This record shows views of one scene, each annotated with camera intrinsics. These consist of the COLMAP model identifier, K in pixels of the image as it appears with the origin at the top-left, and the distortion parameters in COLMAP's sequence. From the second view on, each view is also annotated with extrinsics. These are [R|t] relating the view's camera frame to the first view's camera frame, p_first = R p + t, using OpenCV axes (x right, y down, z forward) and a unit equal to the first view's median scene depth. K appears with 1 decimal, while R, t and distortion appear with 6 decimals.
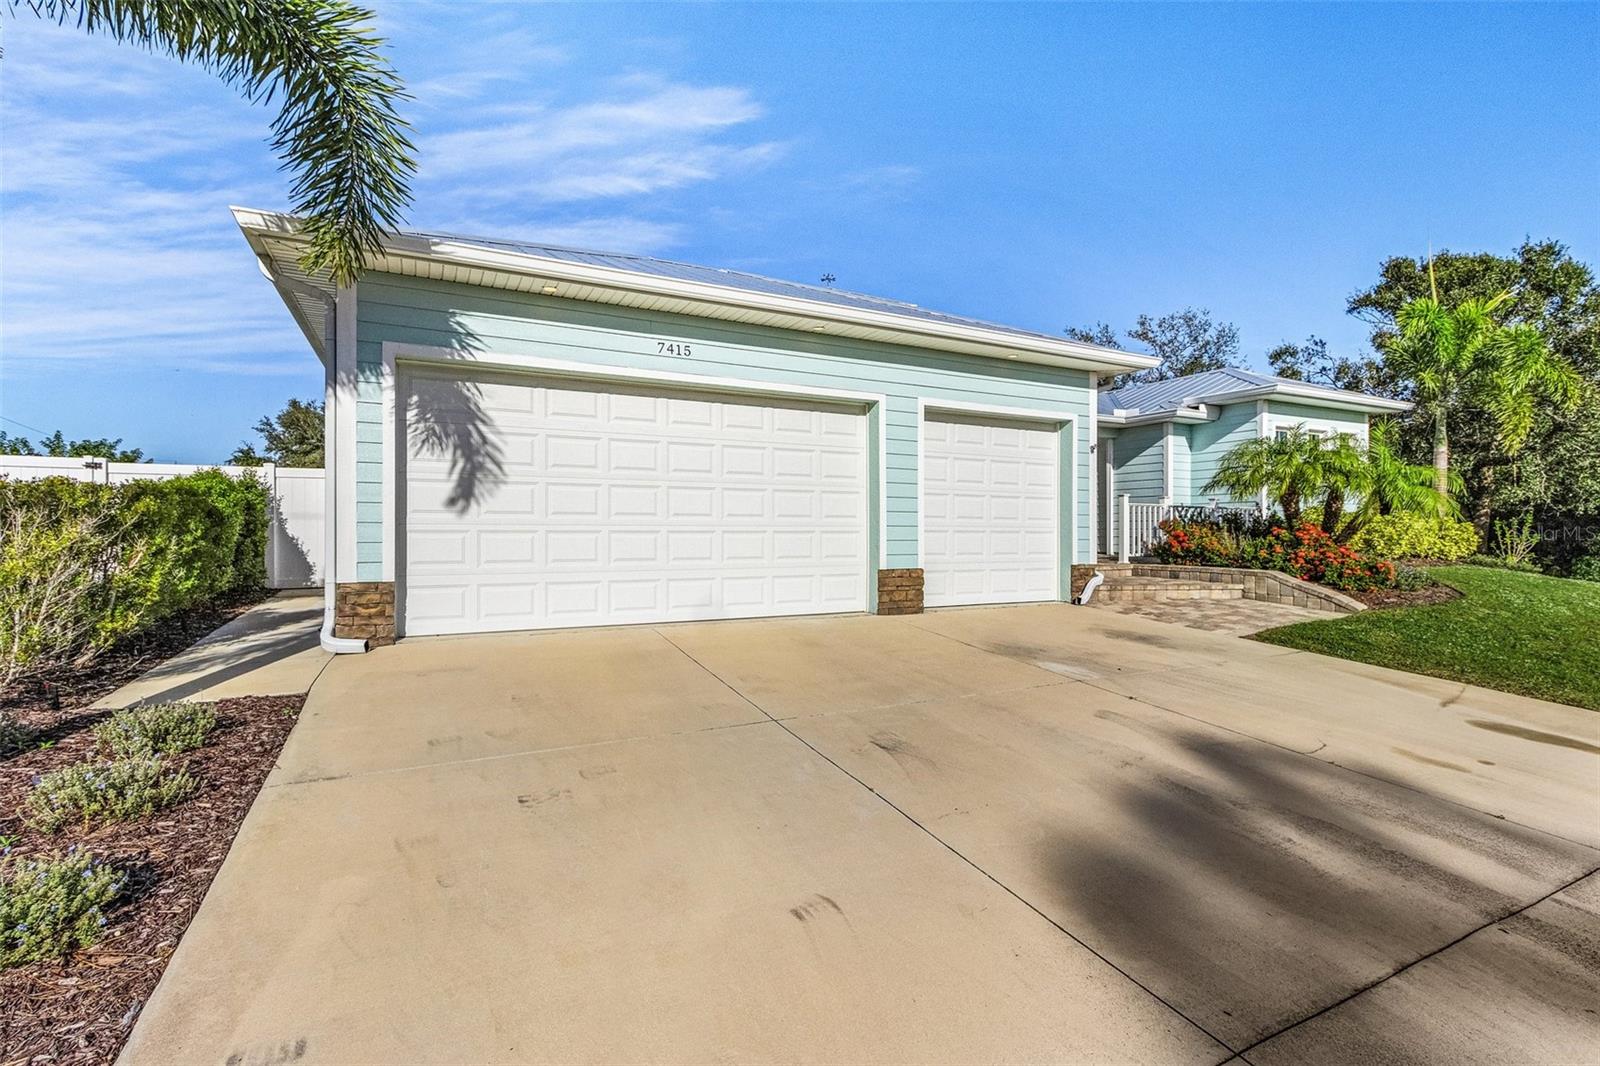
lens RADIAL K [[807.6, 0, 803.6], [0, 807.6, 604.6], [0, 0, 1]] dist [-0.004975, -0.001083]
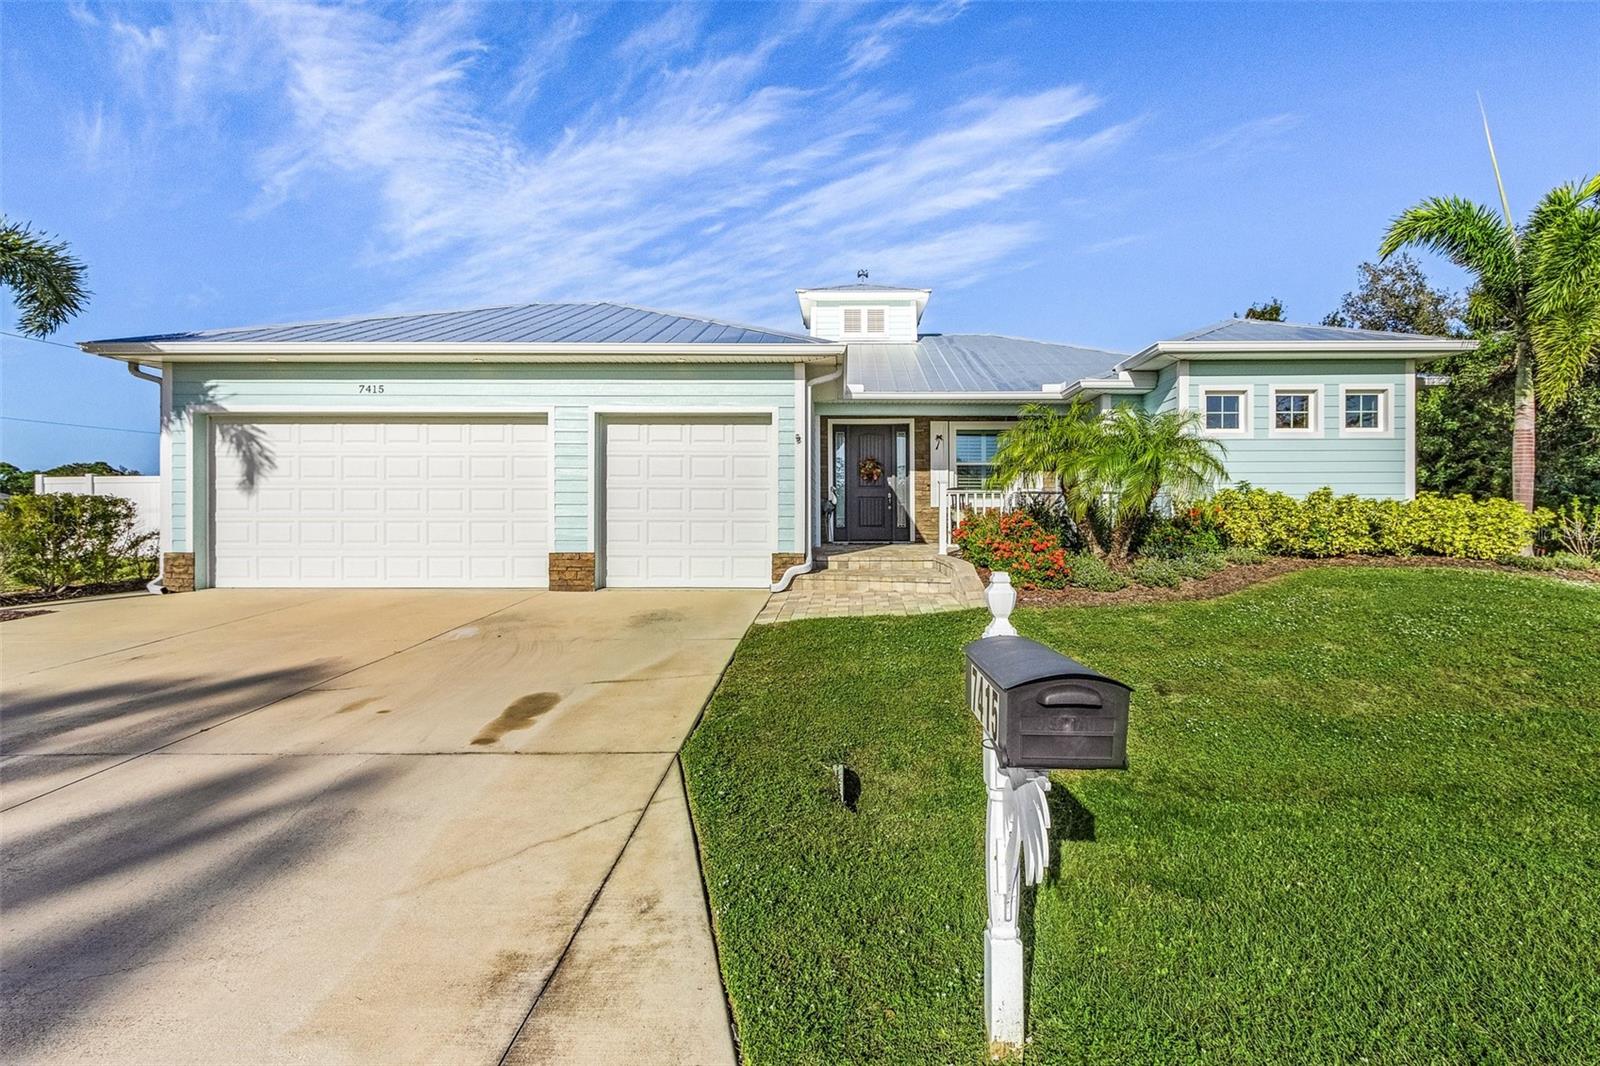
lens RADIAL K [[756.9, 0, 800.1], [0, 756.9, 522.6], [0, 0, 1]] dist [0.001550, -0.000337]
pose [[0.871224, 0.006810, -0.490839, 0.106551], [-0.042633, 0.997175, -0.061838, -0.003820], [0.489031, 0.074801, 0.869053, 0.023987]]
